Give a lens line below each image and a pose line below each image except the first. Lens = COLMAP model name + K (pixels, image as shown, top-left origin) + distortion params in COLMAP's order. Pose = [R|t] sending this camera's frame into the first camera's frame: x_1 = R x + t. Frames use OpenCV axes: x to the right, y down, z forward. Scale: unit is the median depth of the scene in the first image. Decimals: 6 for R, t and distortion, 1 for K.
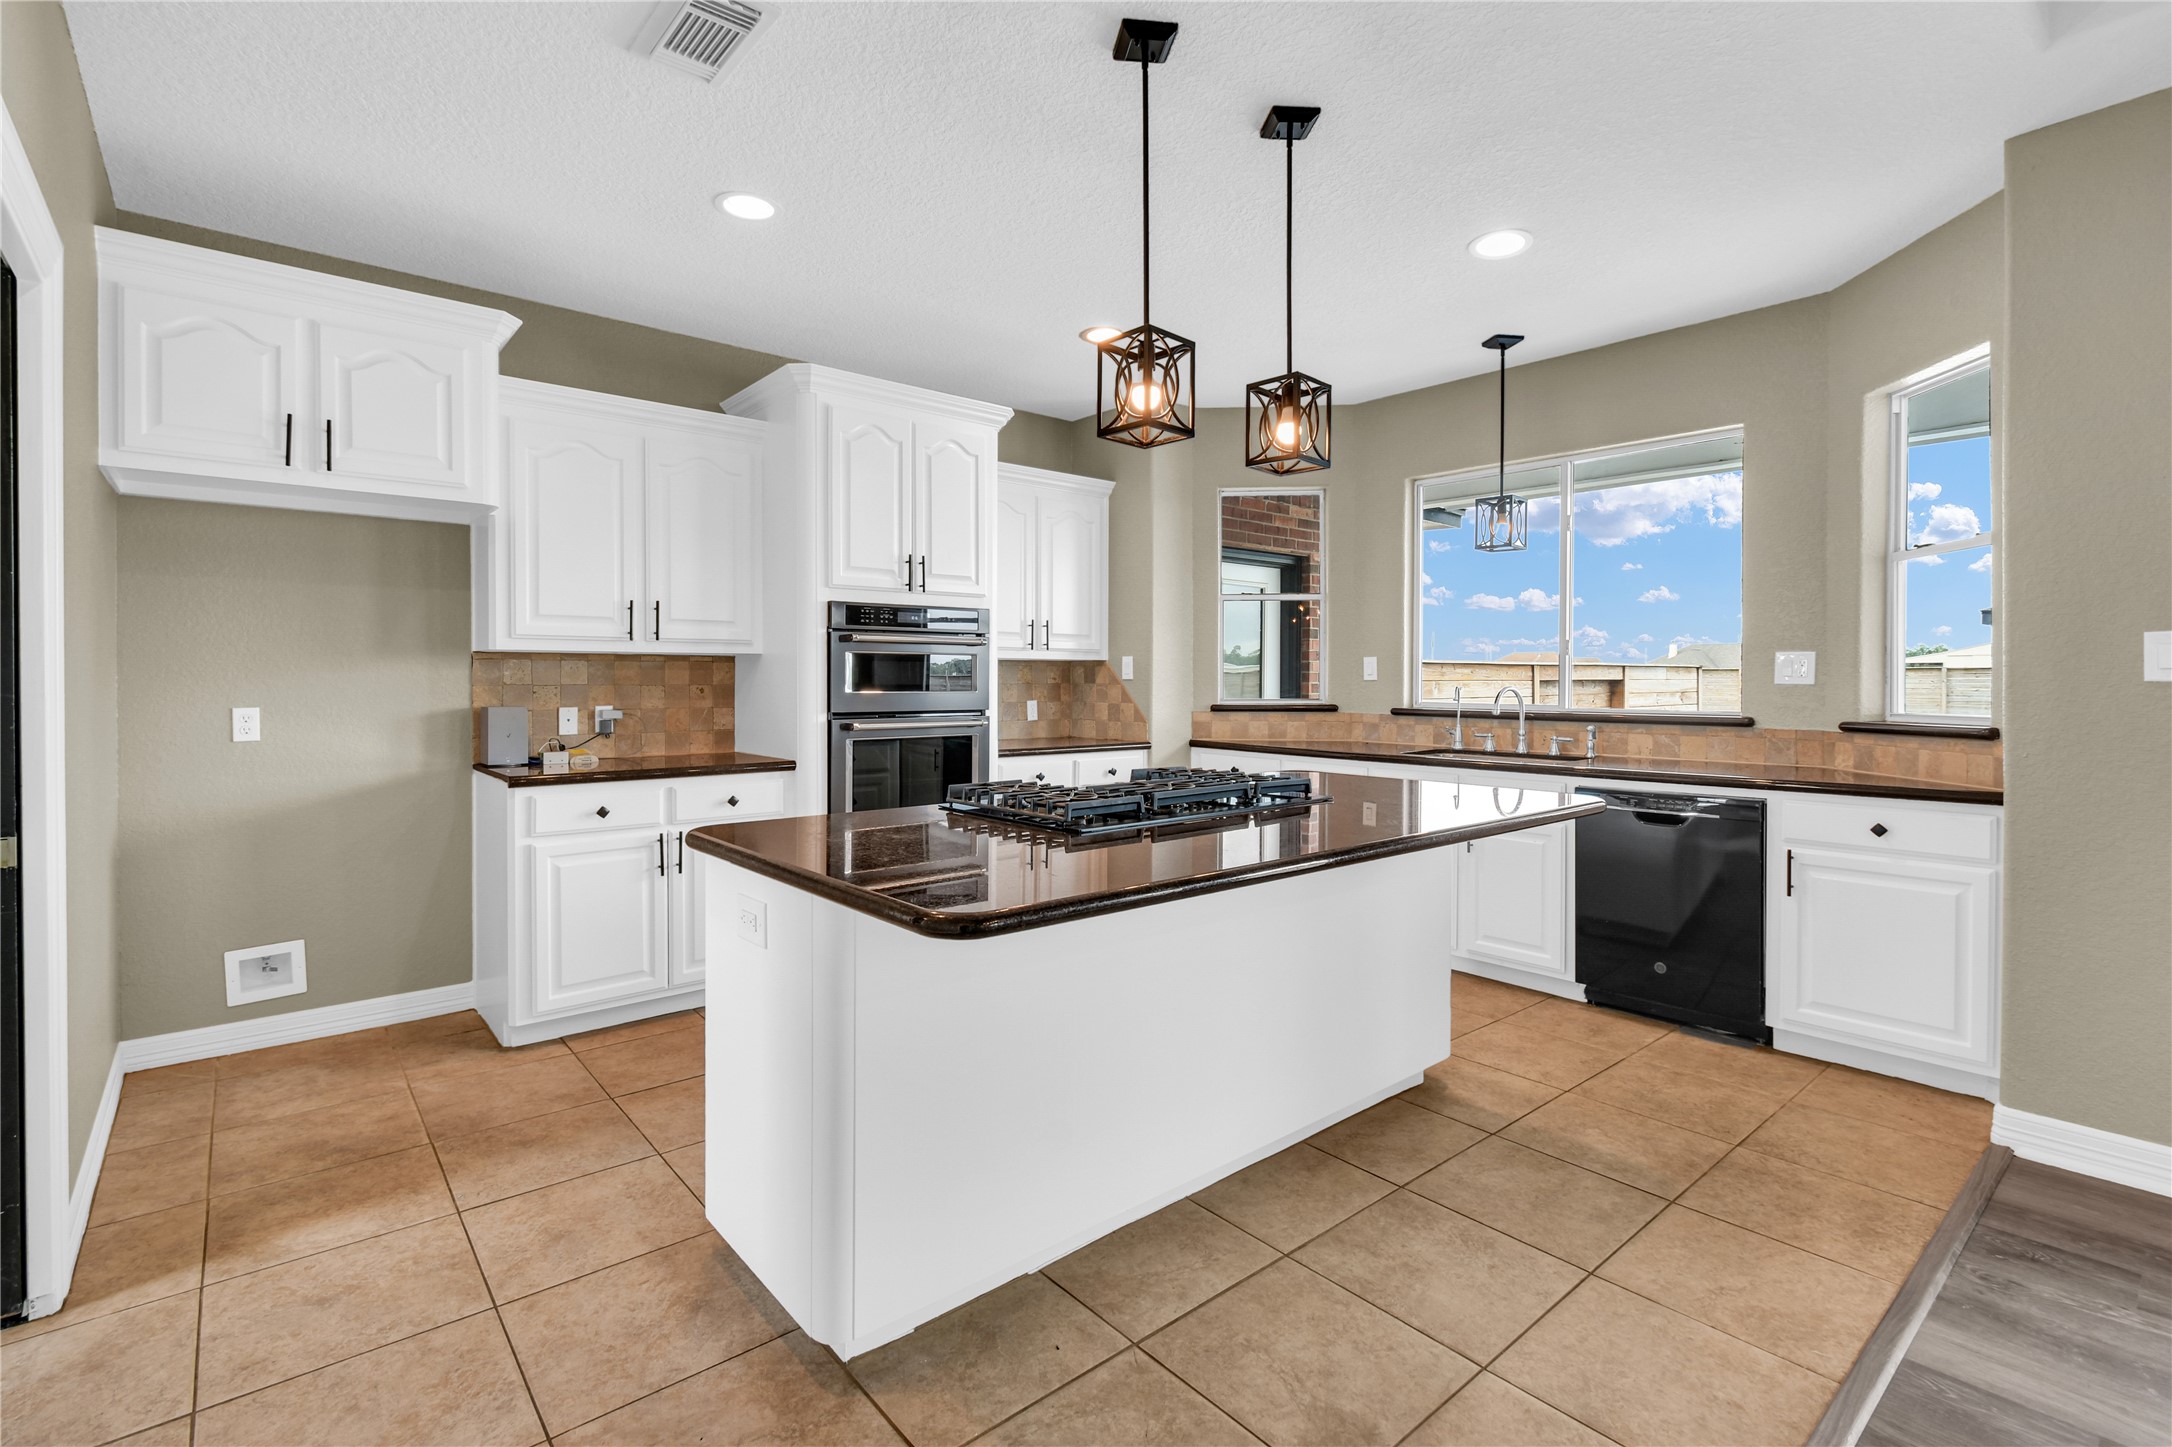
lens RADIAL K [[978.7, 0, 1078.7], [0, 978.7, 681.7], [0, 0, 1]] dist [0.000297, -0.000029]
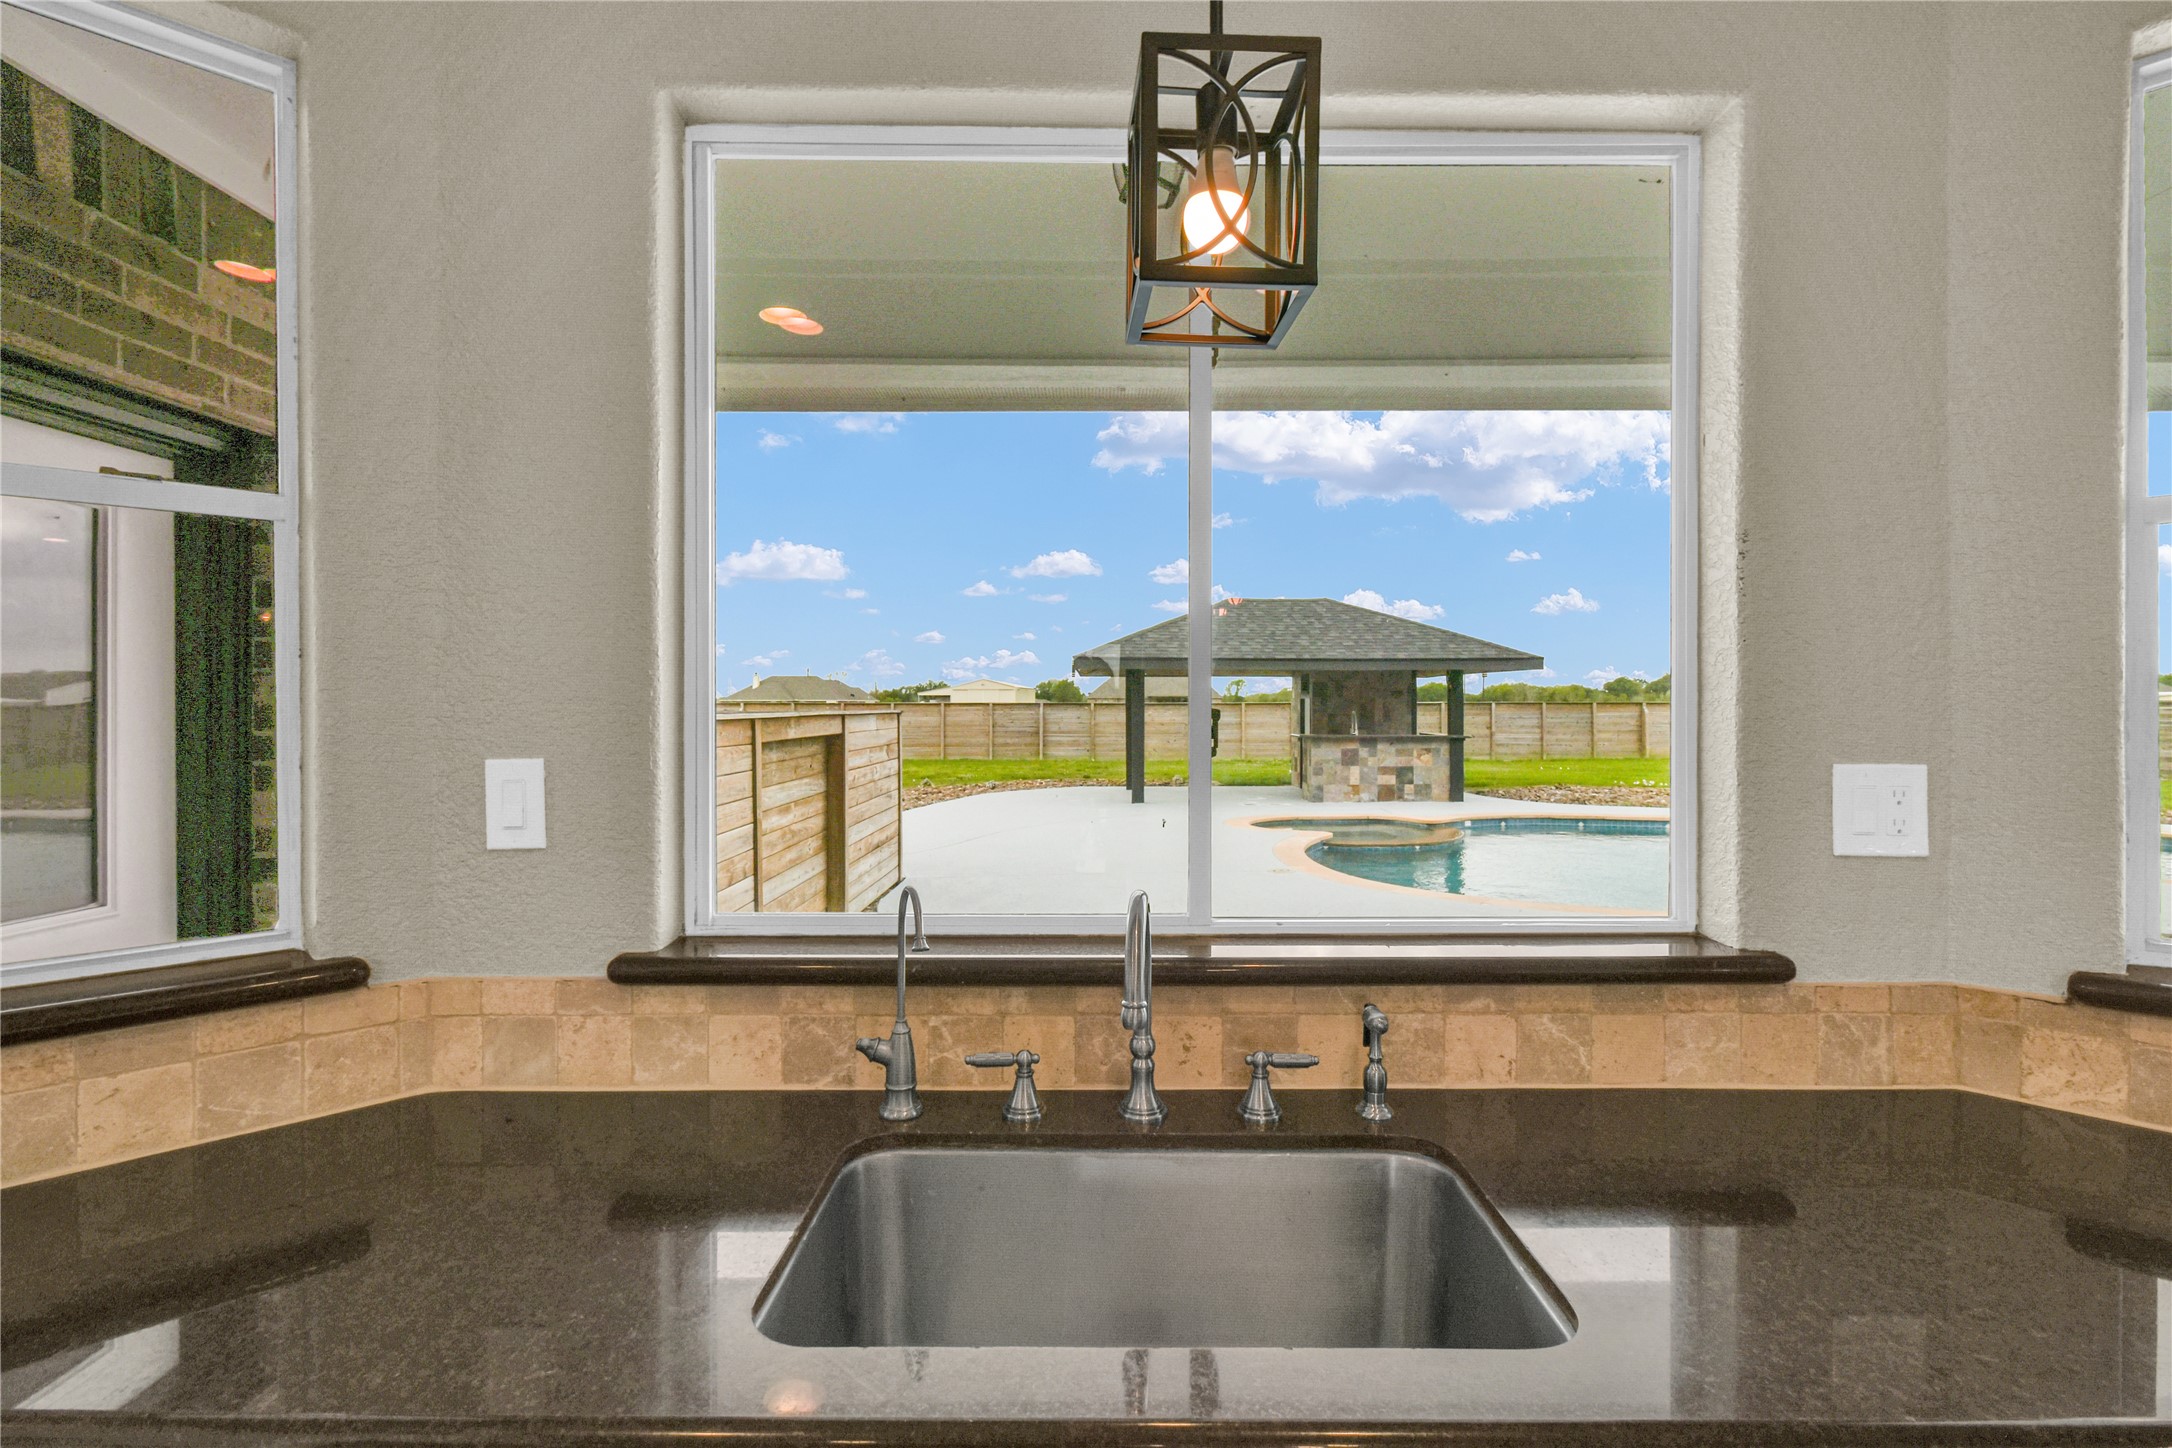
lens RADIAL K [[1003.1, 0, 1083.3], [0, 1003.1, 704.2], [0, 0, 1]] dist [-0.000982, -0.000202]
pose [[0.646246, -0.000996, 0.763129, 0.197640], [0.004926, 0.999984, -0.002867, -0.039620], [-0.763113, 0.005612, 0.646240, 0.732287]]
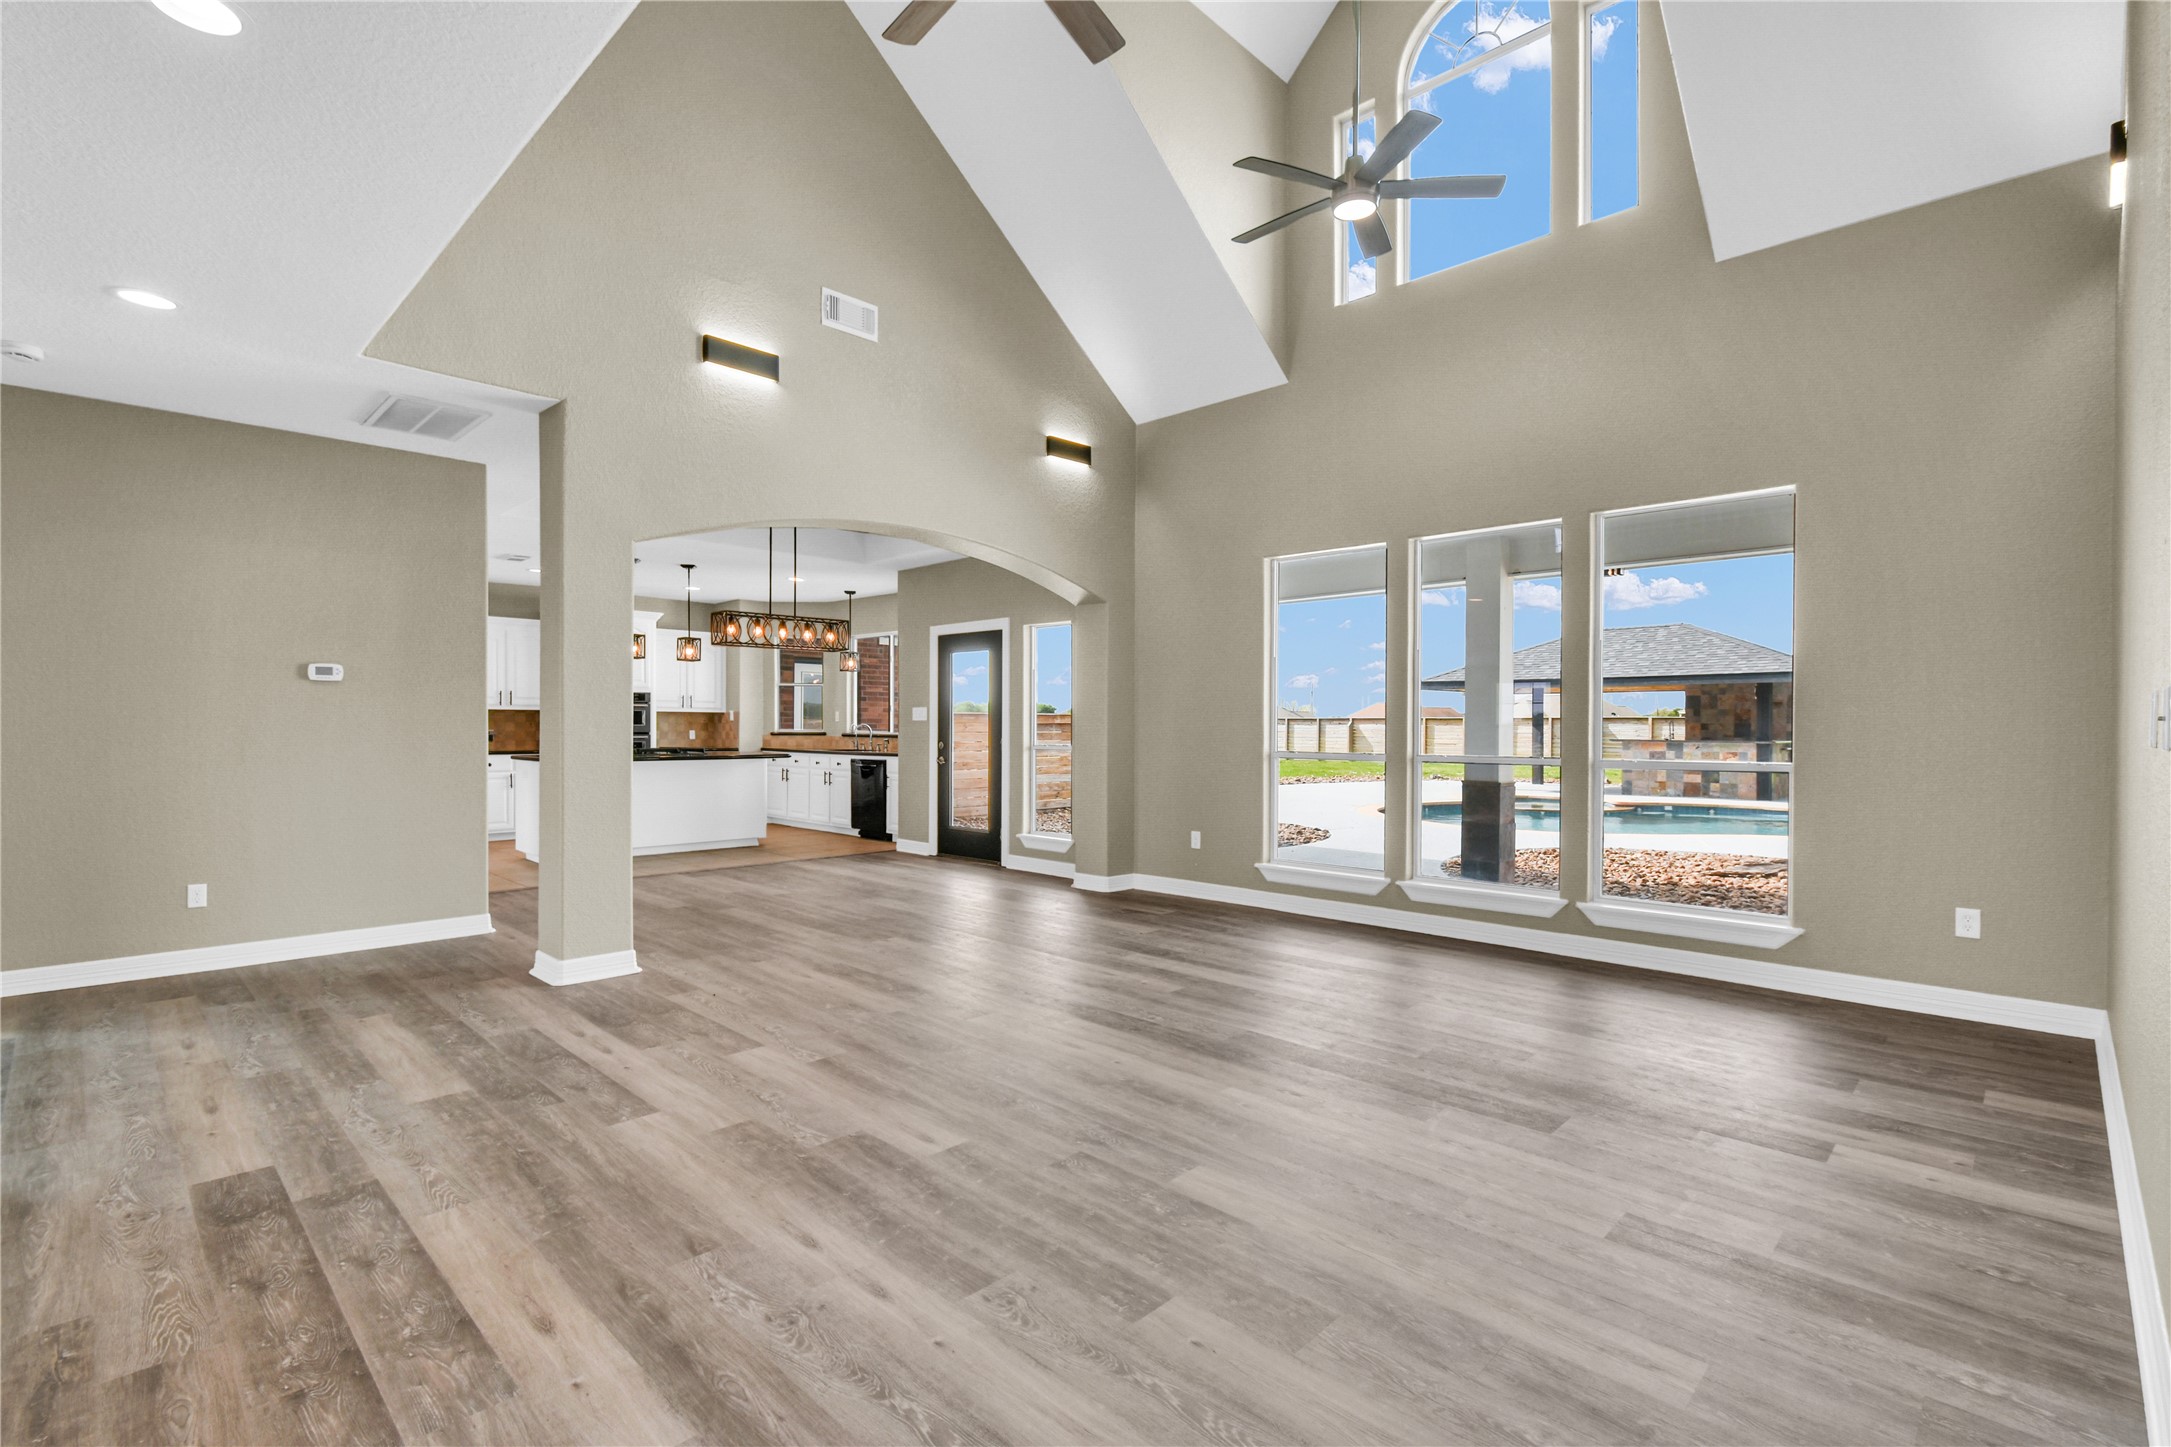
lens RADIAL K [[968.1, 0, 1085.5], [0, 968.1, 723.5], [0, 0, 1]] dist [-0.002893, -0.000235]
pose [[0.996103, 0.002535, 0.088156, 0.703921], [-0.002327, 0.999994, -0.002464, 0.007545], [-0.088162, 0.002249, 0.996104, -1.390192]]
